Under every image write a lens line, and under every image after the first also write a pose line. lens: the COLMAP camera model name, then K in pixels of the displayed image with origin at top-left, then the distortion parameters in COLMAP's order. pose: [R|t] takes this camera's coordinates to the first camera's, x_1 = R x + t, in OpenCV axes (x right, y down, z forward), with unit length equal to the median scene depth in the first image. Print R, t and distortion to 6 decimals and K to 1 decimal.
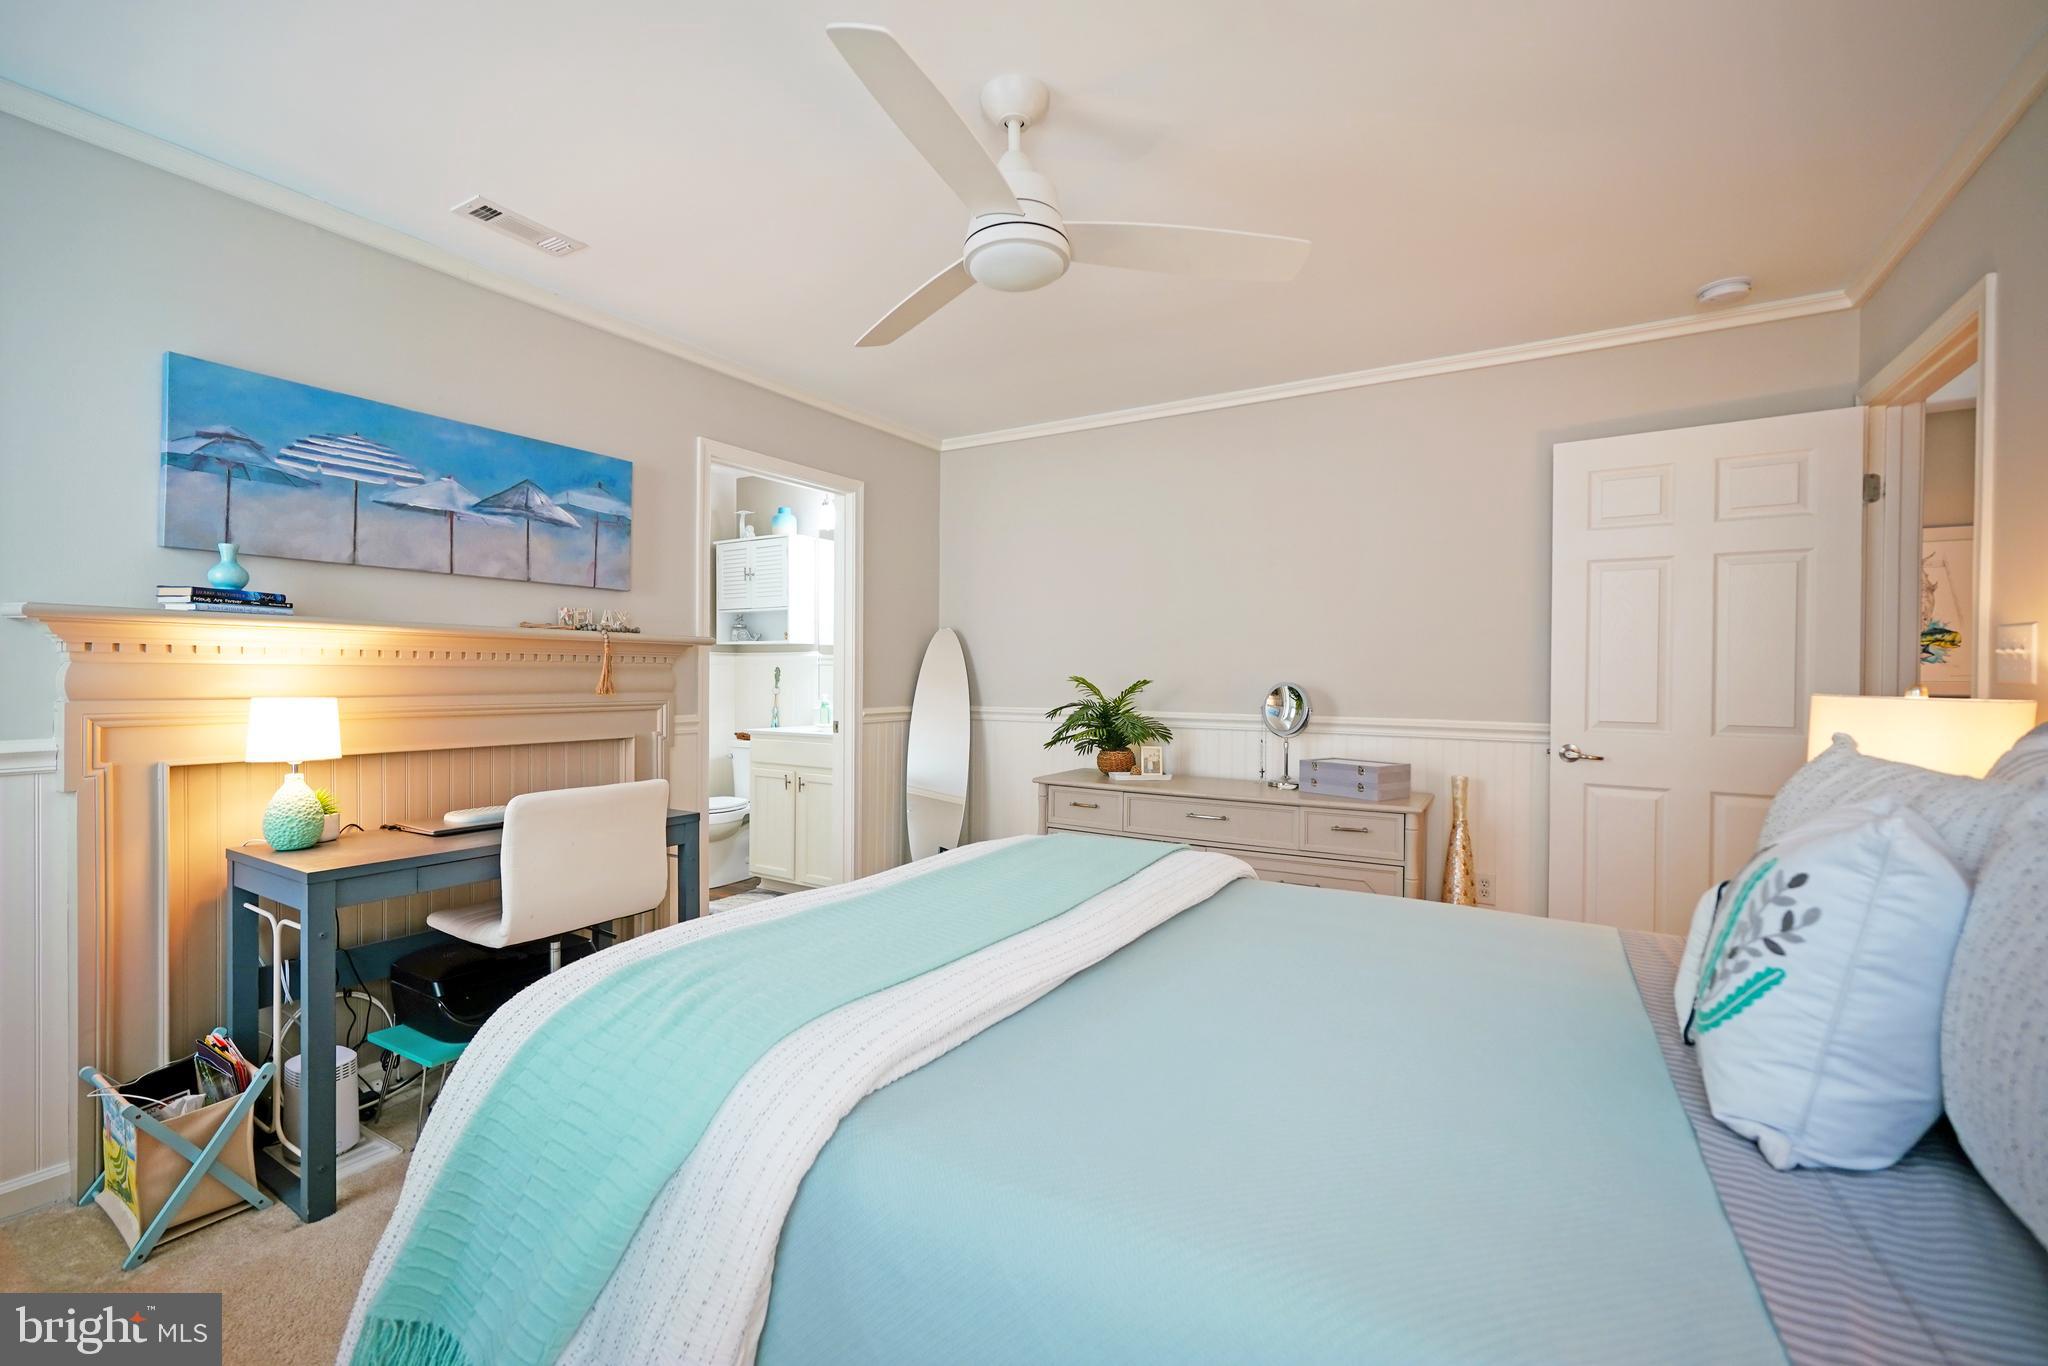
lens RADIAL K [[865.6, 0, 1023.4], [0, 865.6, 675.9], [0, 0, 1]] dist [-0.009943, 0.004799]
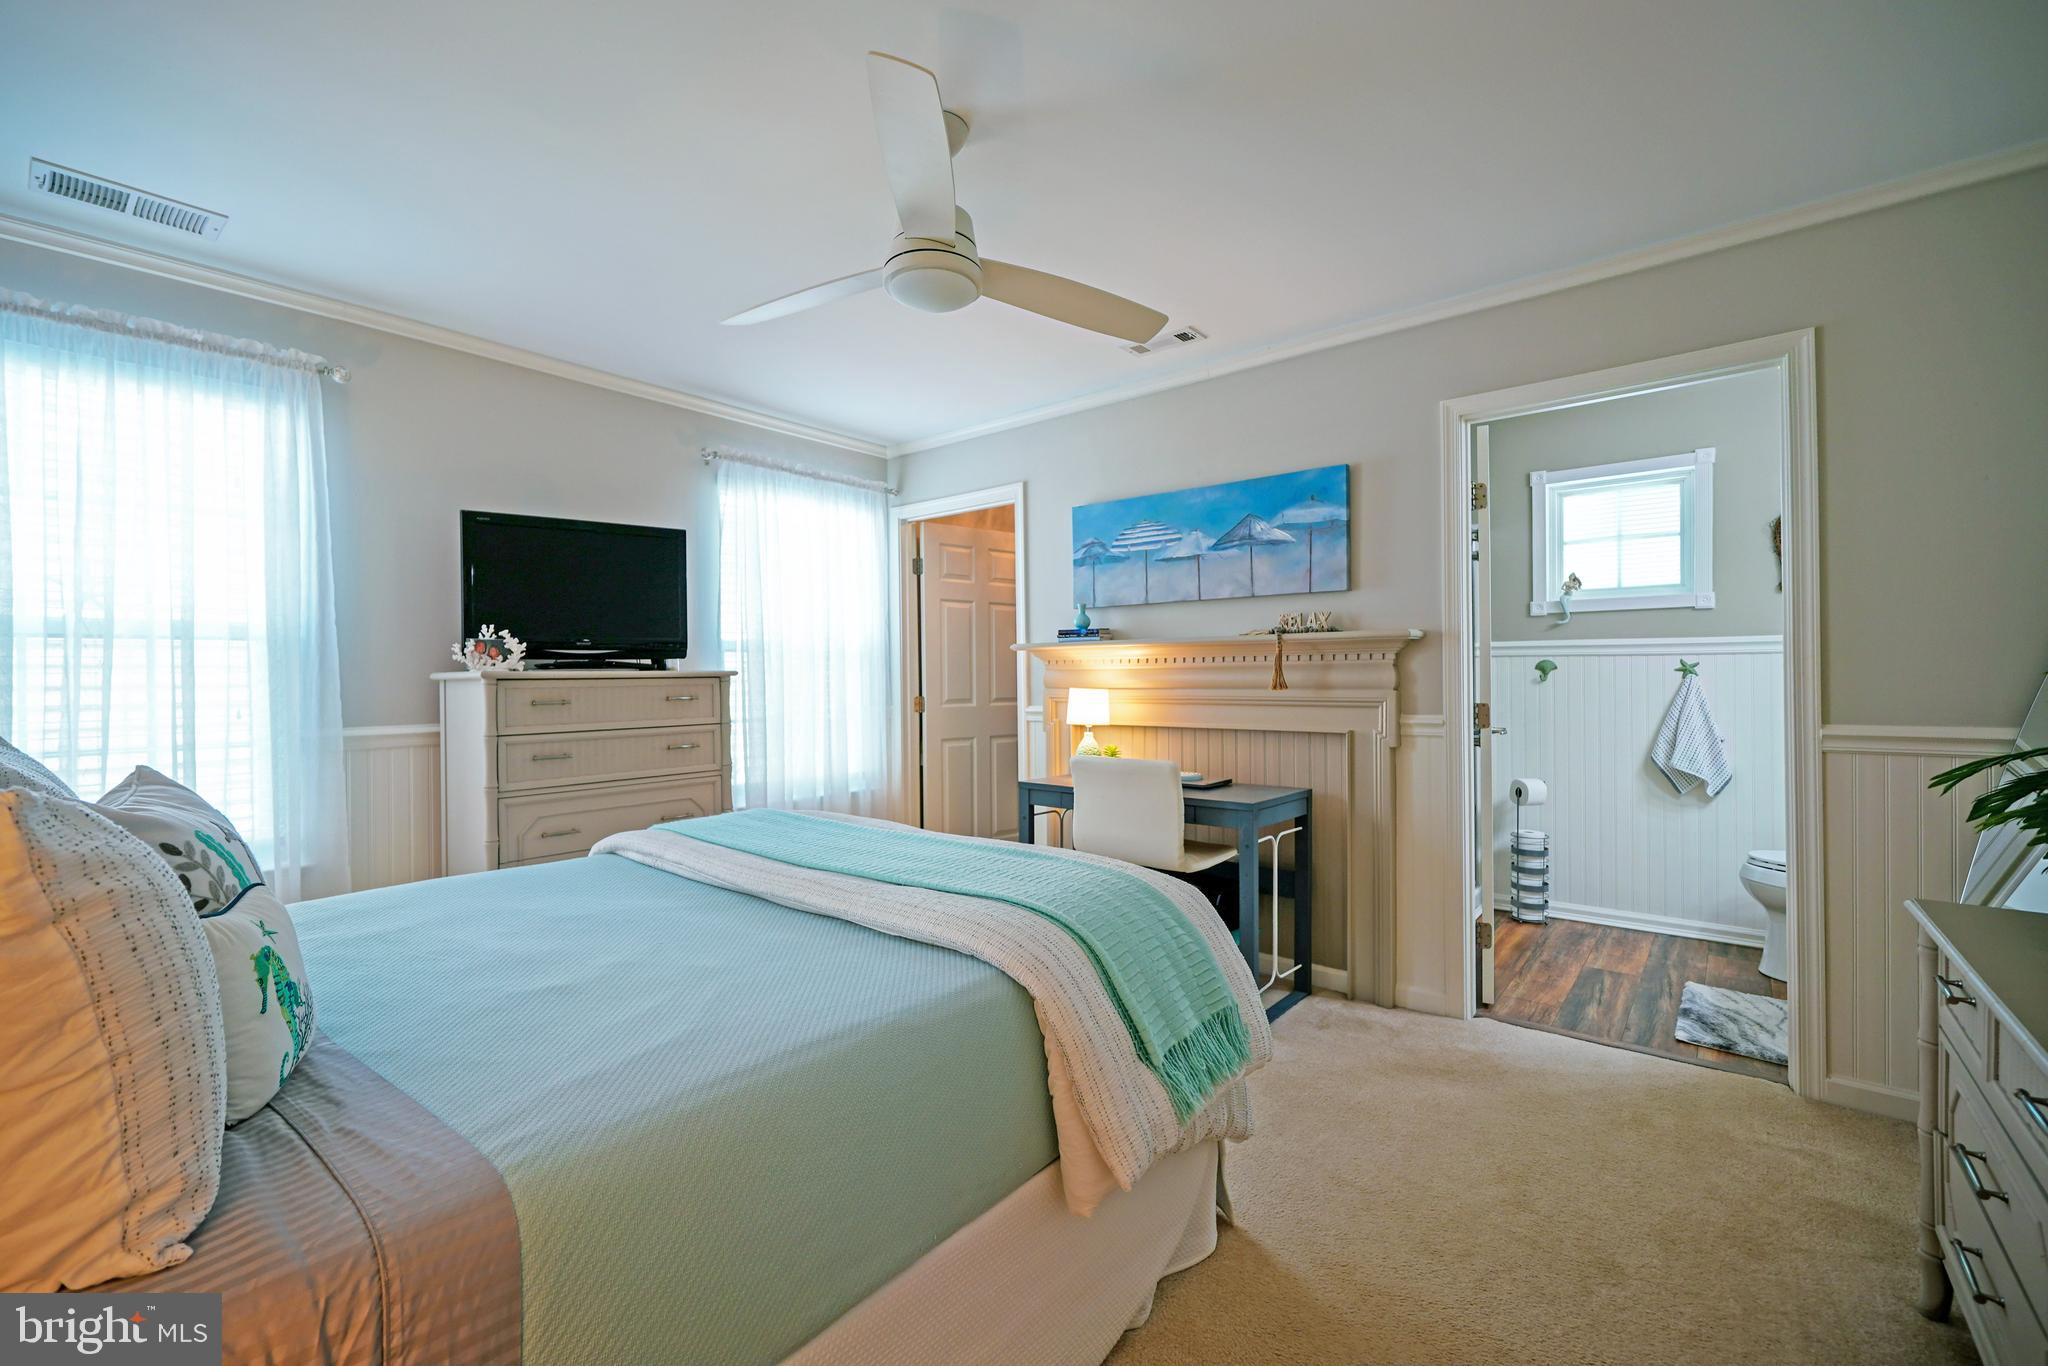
lens RADIAL K [[865.6, 0, 1027.2], [0, 865.6, 675.4], [0, 0, 1]] dist [-0.009943, 0.004799]
pose [[-0.138517, -0.006424, -0.990339, 0.714831], [0.006498, 0.999952, -0.007395, 0.008915], [0.990339, -0.007459, -0.138469, 0.900598]]
